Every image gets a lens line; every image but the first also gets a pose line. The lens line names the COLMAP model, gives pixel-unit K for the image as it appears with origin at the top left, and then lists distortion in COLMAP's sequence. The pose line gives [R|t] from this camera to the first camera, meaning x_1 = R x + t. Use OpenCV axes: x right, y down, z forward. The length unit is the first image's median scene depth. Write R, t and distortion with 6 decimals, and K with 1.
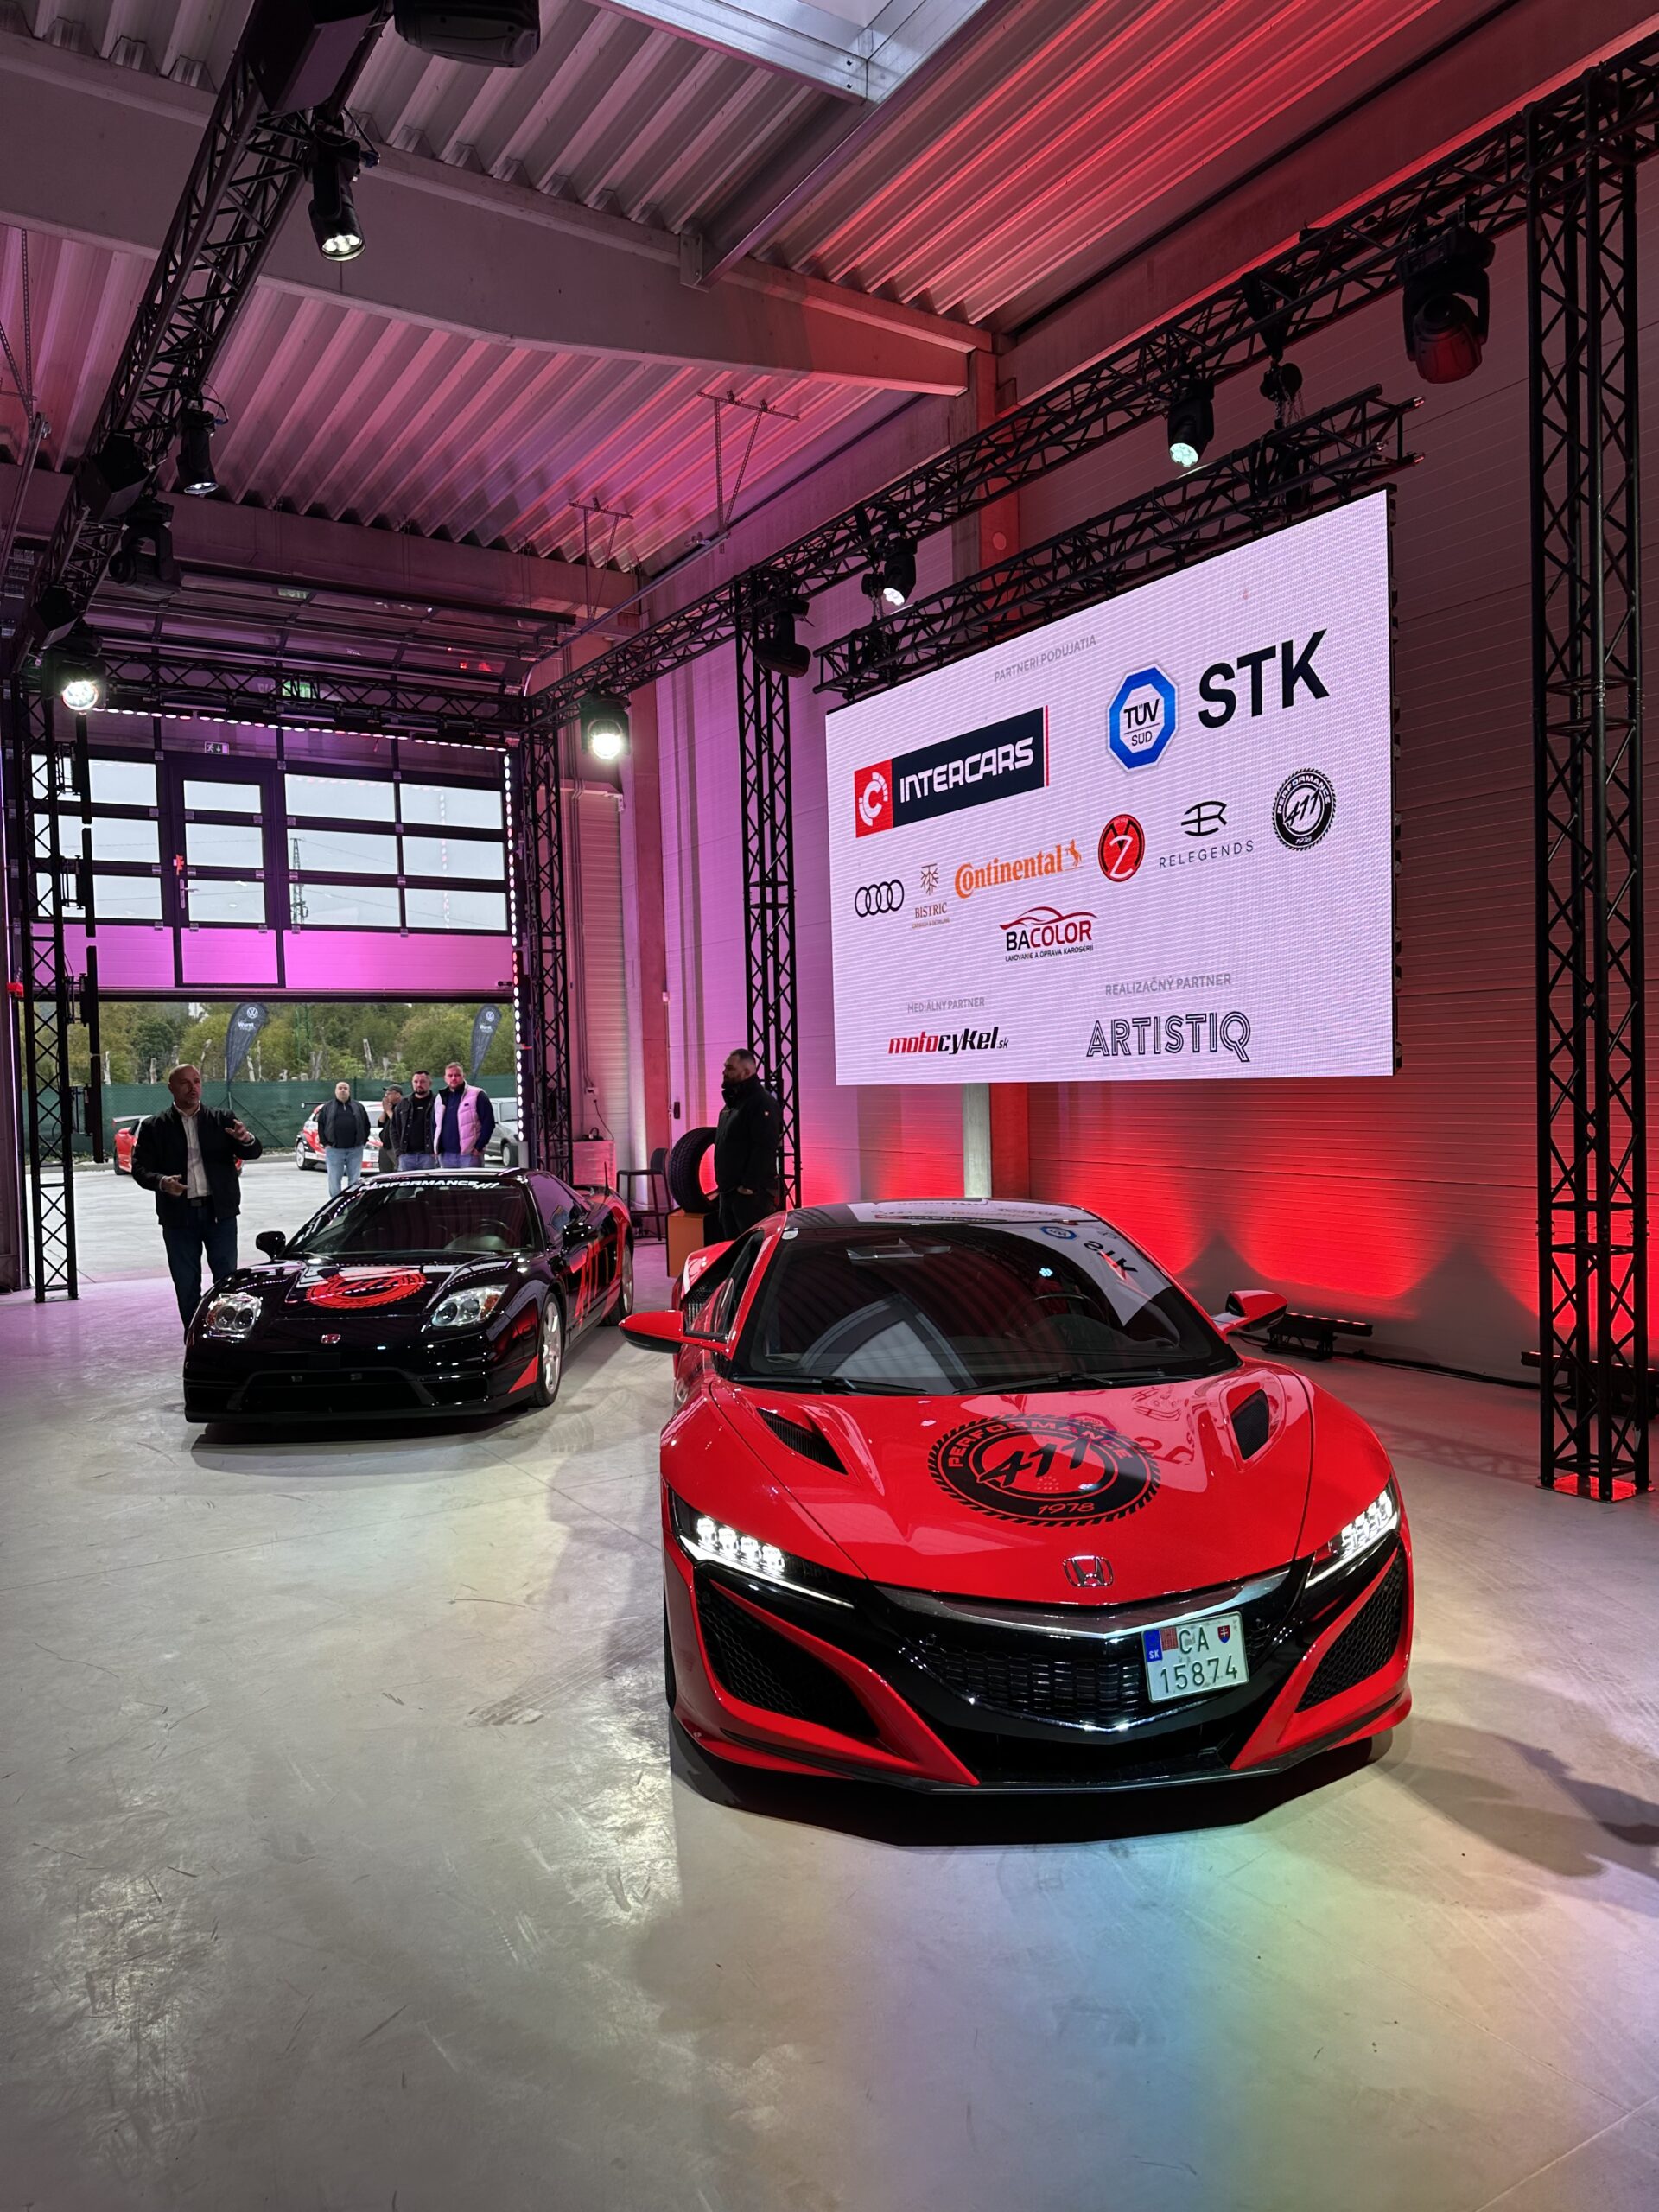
lens RADIAL K [[1578.5, 0, 822.8], [0, 1578.5, 1130.7], [0, 0, 1]] dist [0.005886, -0.020712]
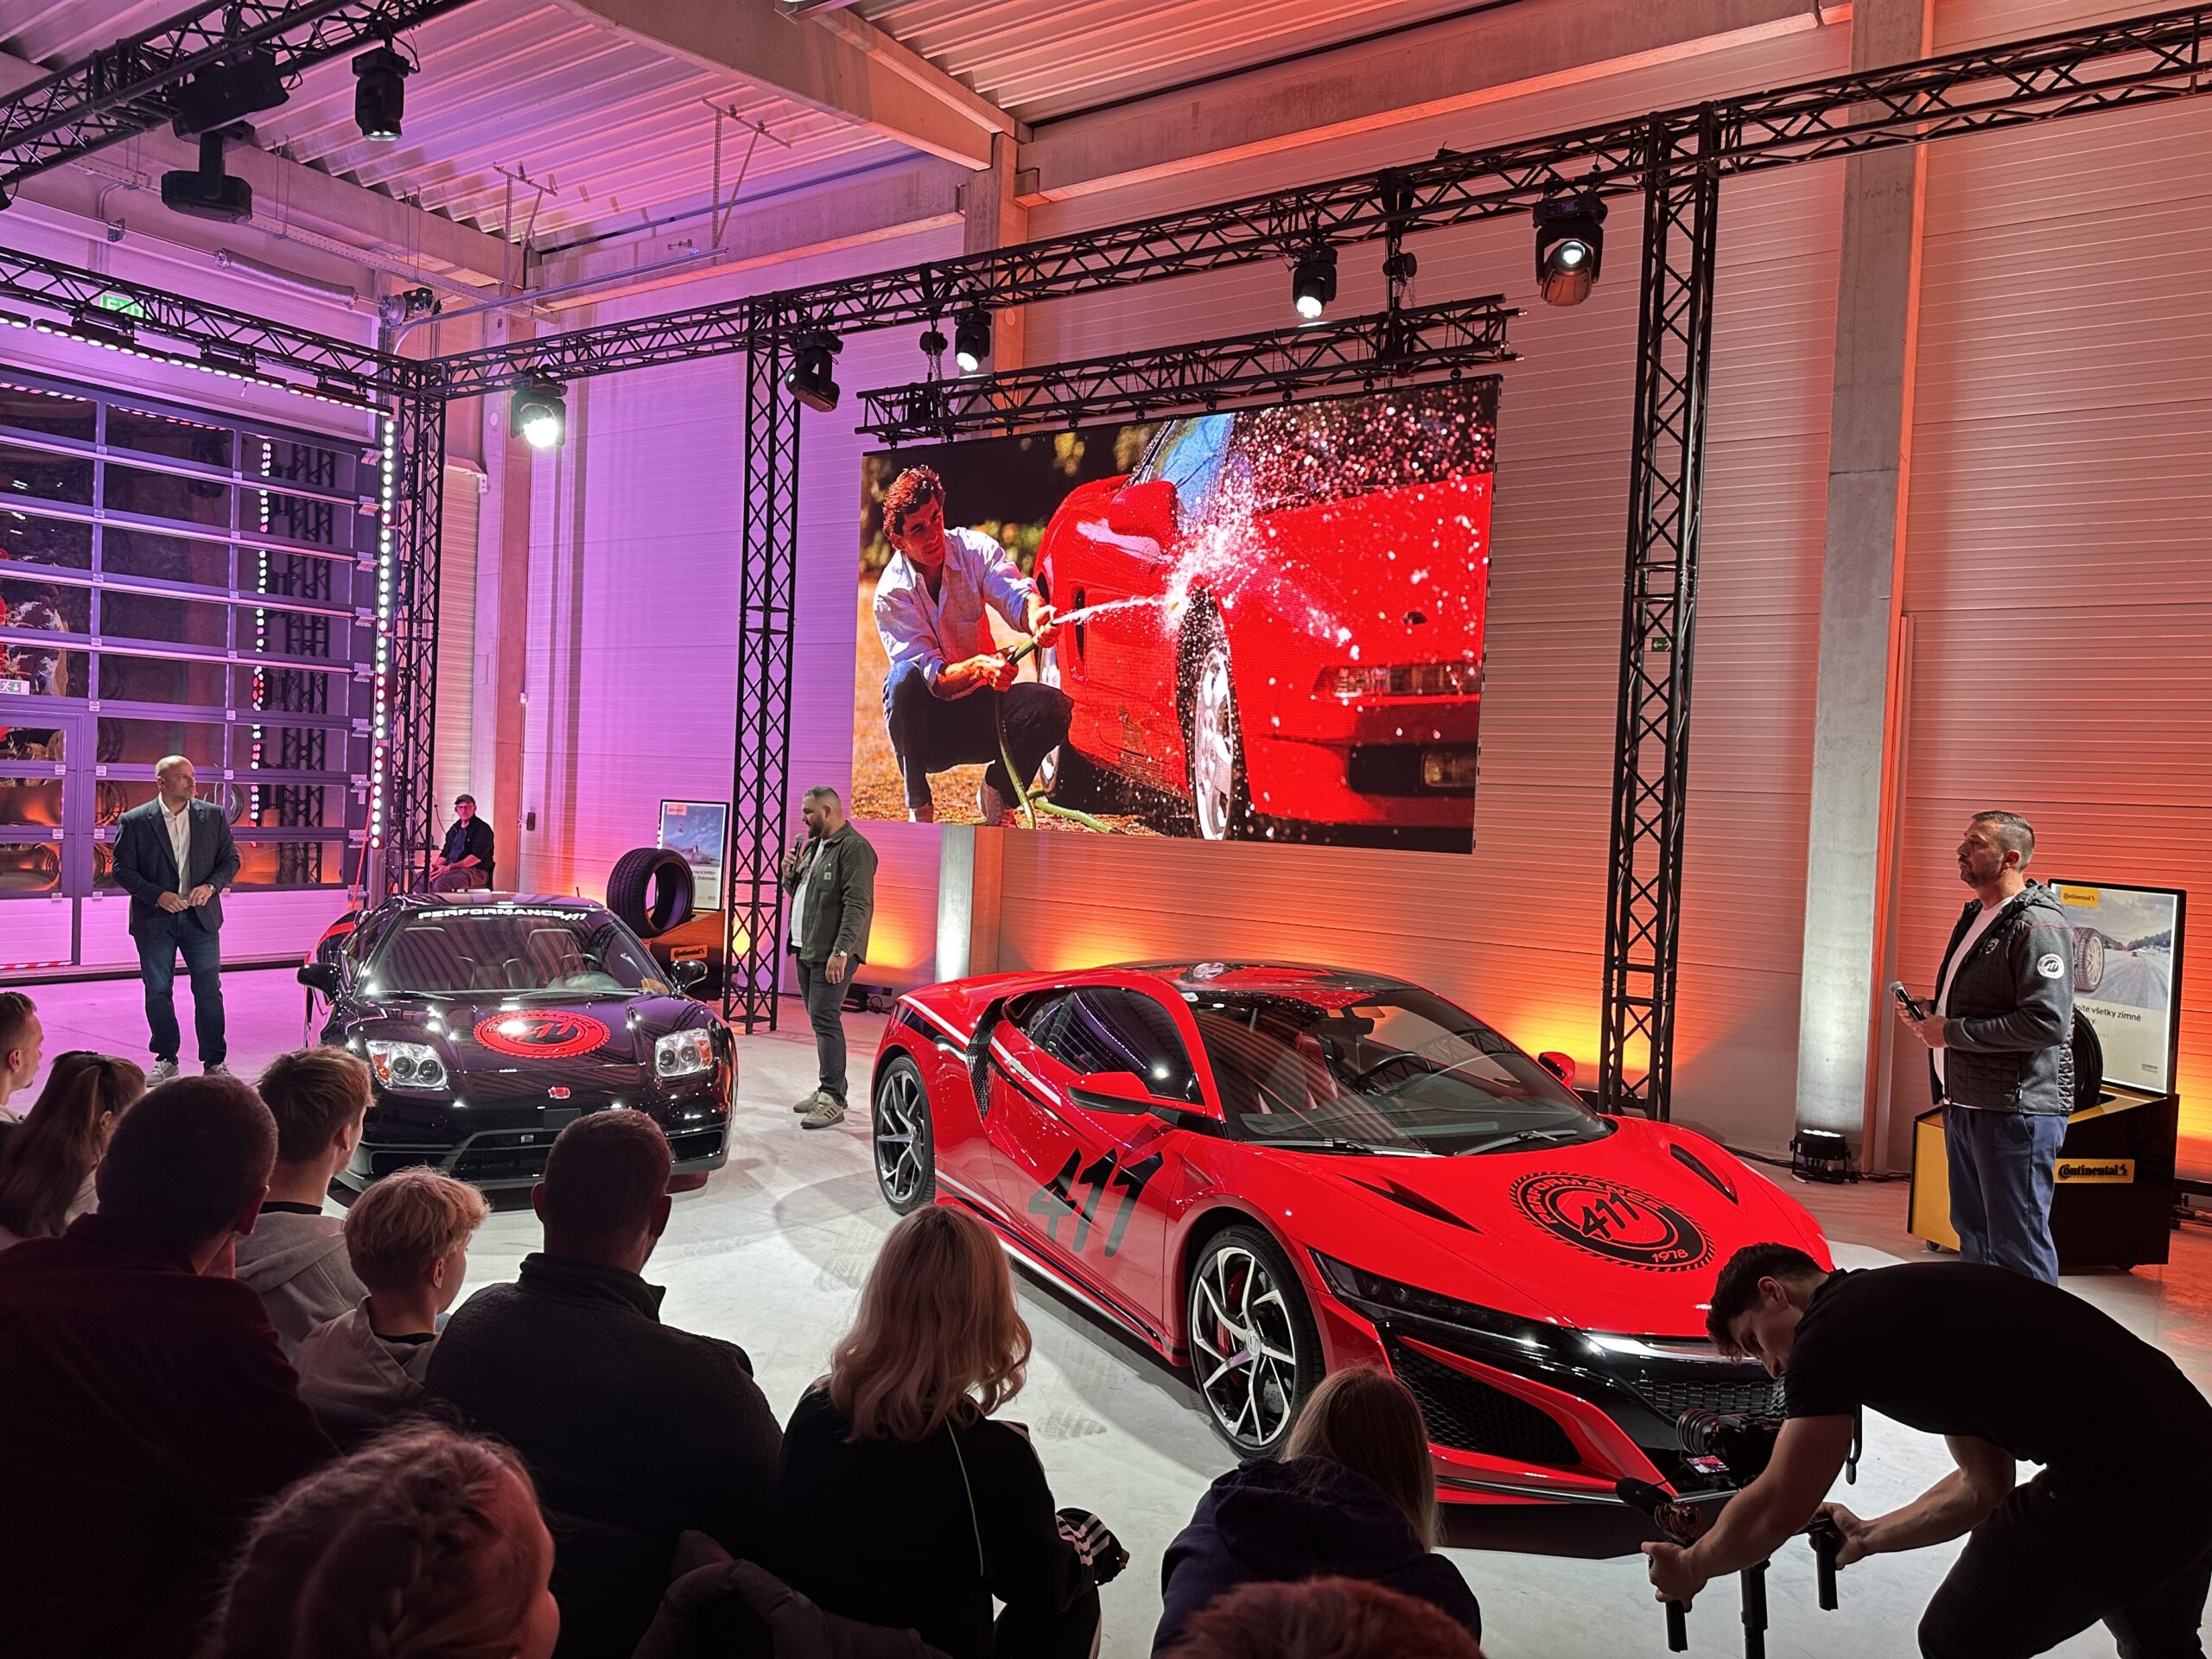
lens RADIAL K [[1578.5, 0, 1083.4], [0, 1578.5, 828.2], [0, 0, 1]] dist [0.005886, -0.020712]
pose [[0.909975, 0.070251, 0.408669, -0.302610], [-0.062929, 0.997525, -0.031355, -0.000752], [-0.409861, 0.002815, 0.912144, 0.015940]]
